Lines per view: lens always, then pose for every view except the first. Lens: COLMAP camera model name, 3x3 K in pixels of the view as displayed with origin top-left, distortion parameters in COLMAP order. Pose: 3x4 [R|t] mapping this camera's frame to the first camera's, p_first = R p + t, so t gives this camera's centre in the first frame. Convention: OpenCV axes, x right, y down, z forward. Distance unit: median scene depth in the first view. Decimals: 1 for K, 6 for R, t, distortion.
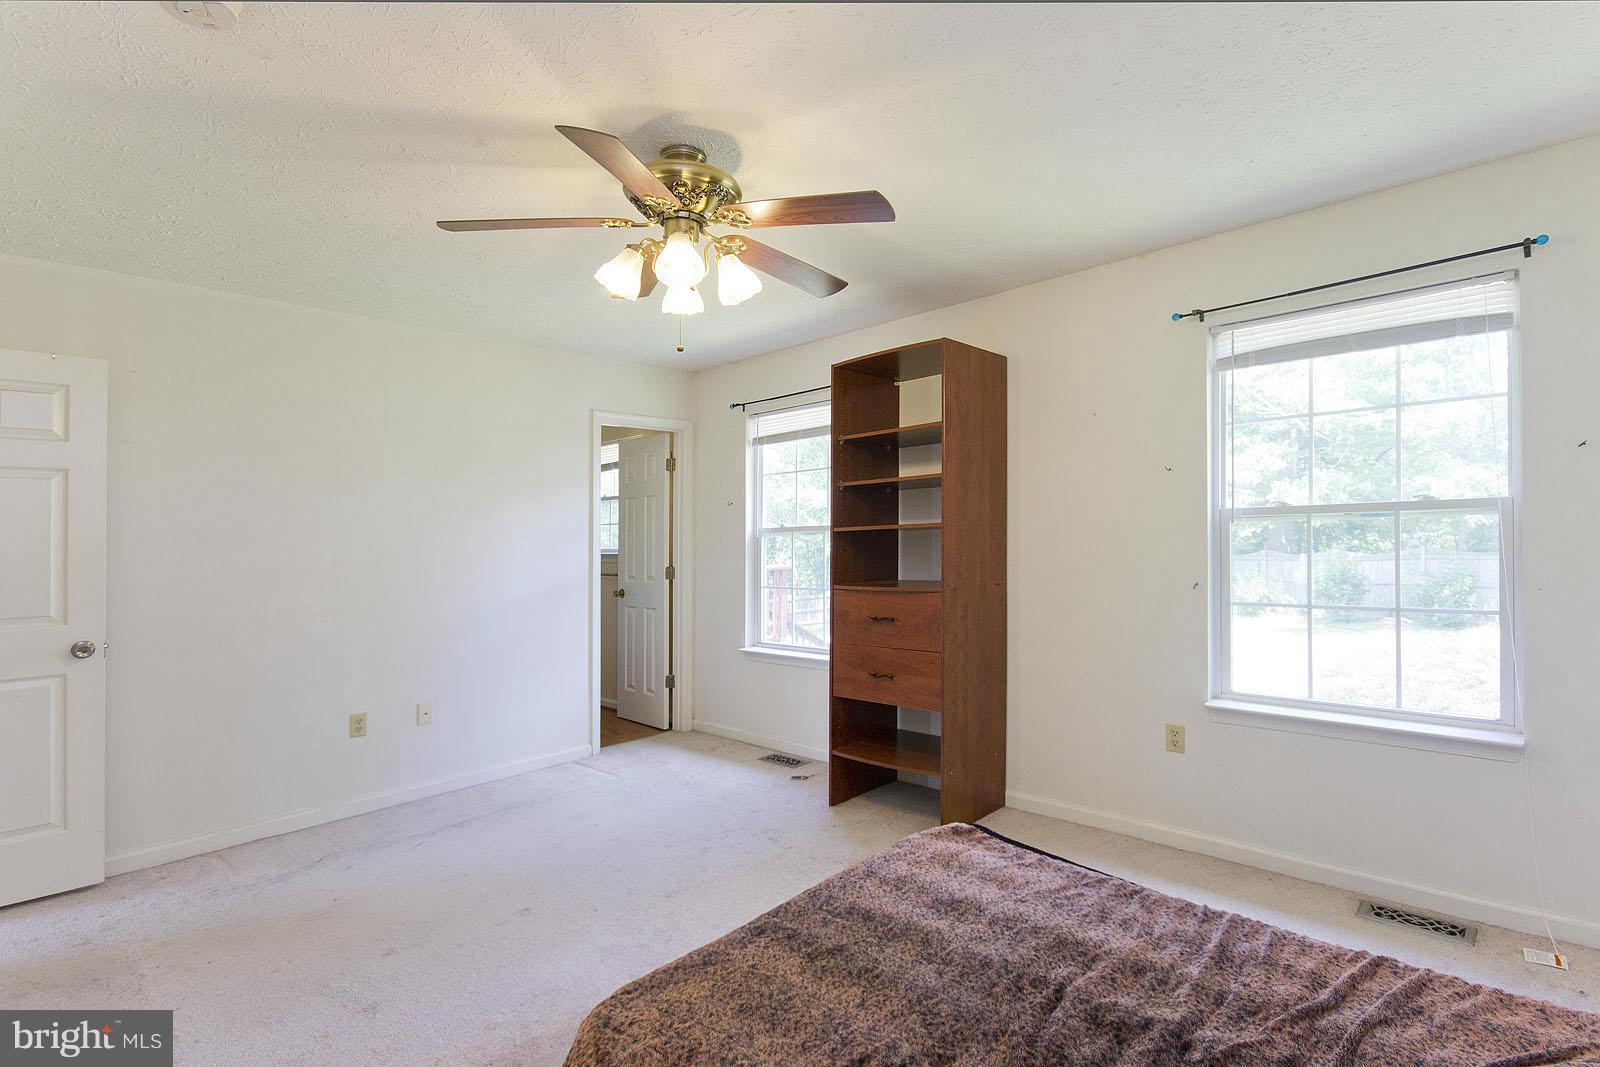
lens RADIAL K [[772.6, 0, 775.6], [0, 772.6, 546.0], [0, 0, 1]] dist [0.002579, 0.000018]
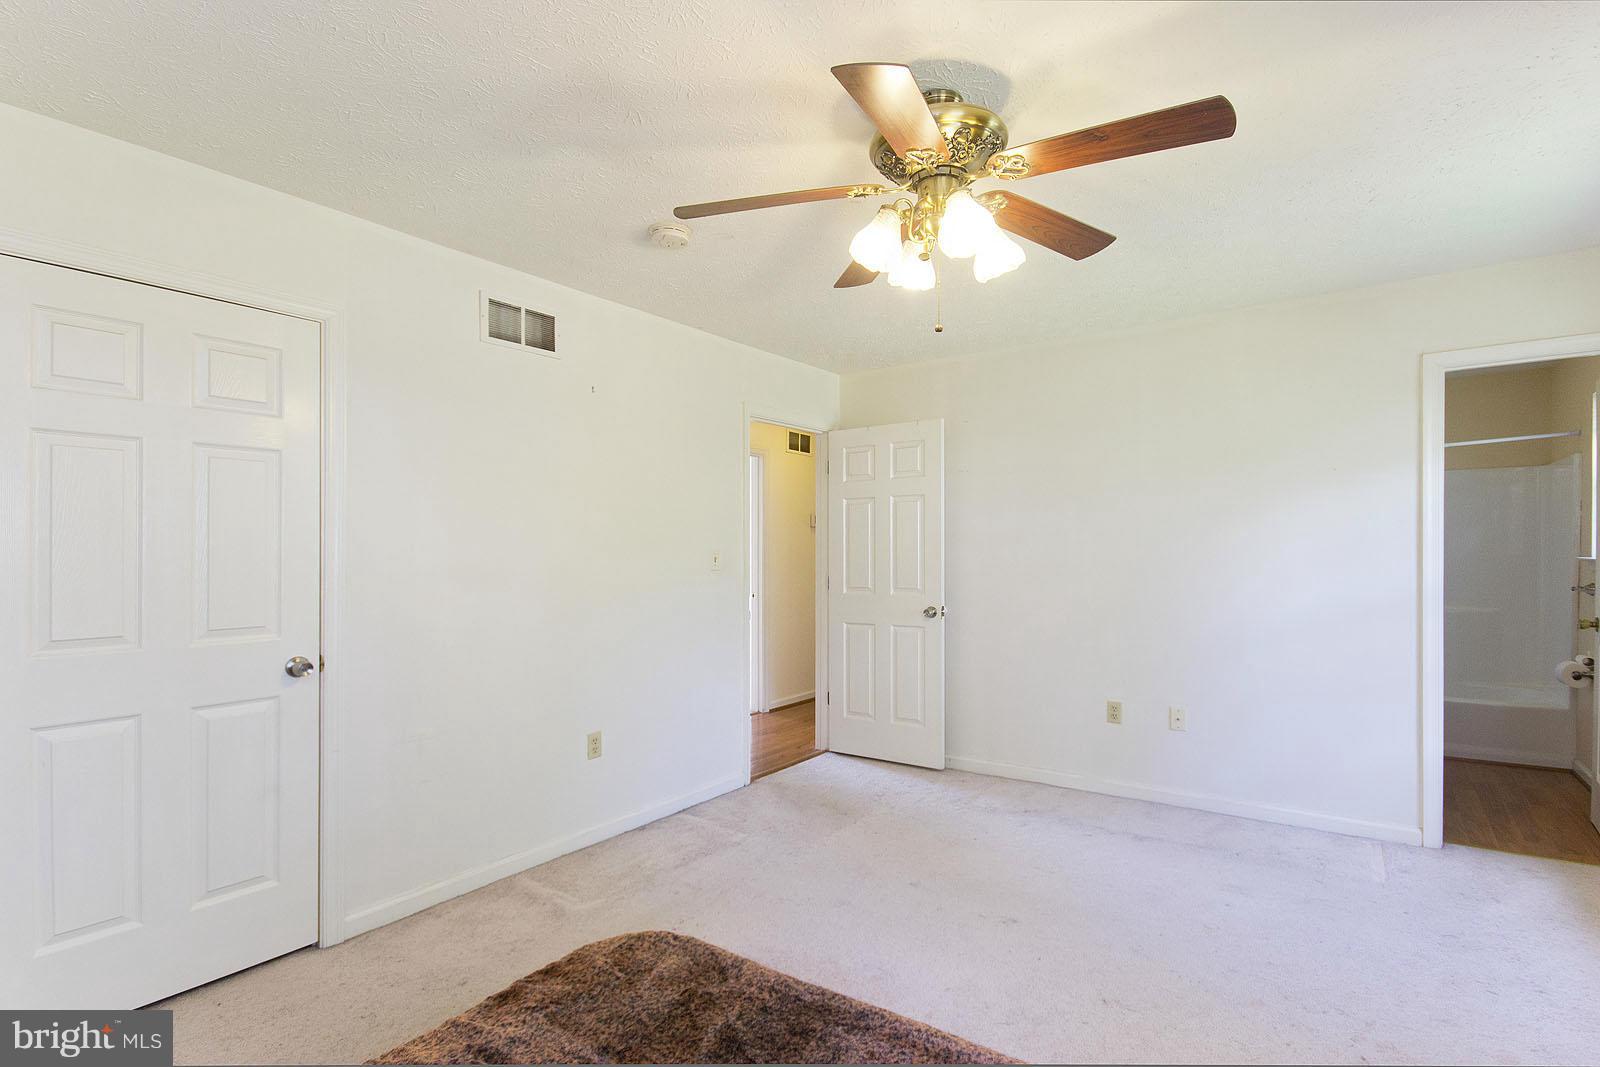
lens RADIAL K [[766.9, 0, 809.4], [0, 766.9, 527.5], [0, 0, 1]] dist [-0.000366, 0.000173]
pose [[0.162439, -0.001990, -0.986717, 0.521040], [0.003240, 0.999994, -0.001484, -0.028683], [0.986713, -0.002956, 0.162444, 0.485714]]
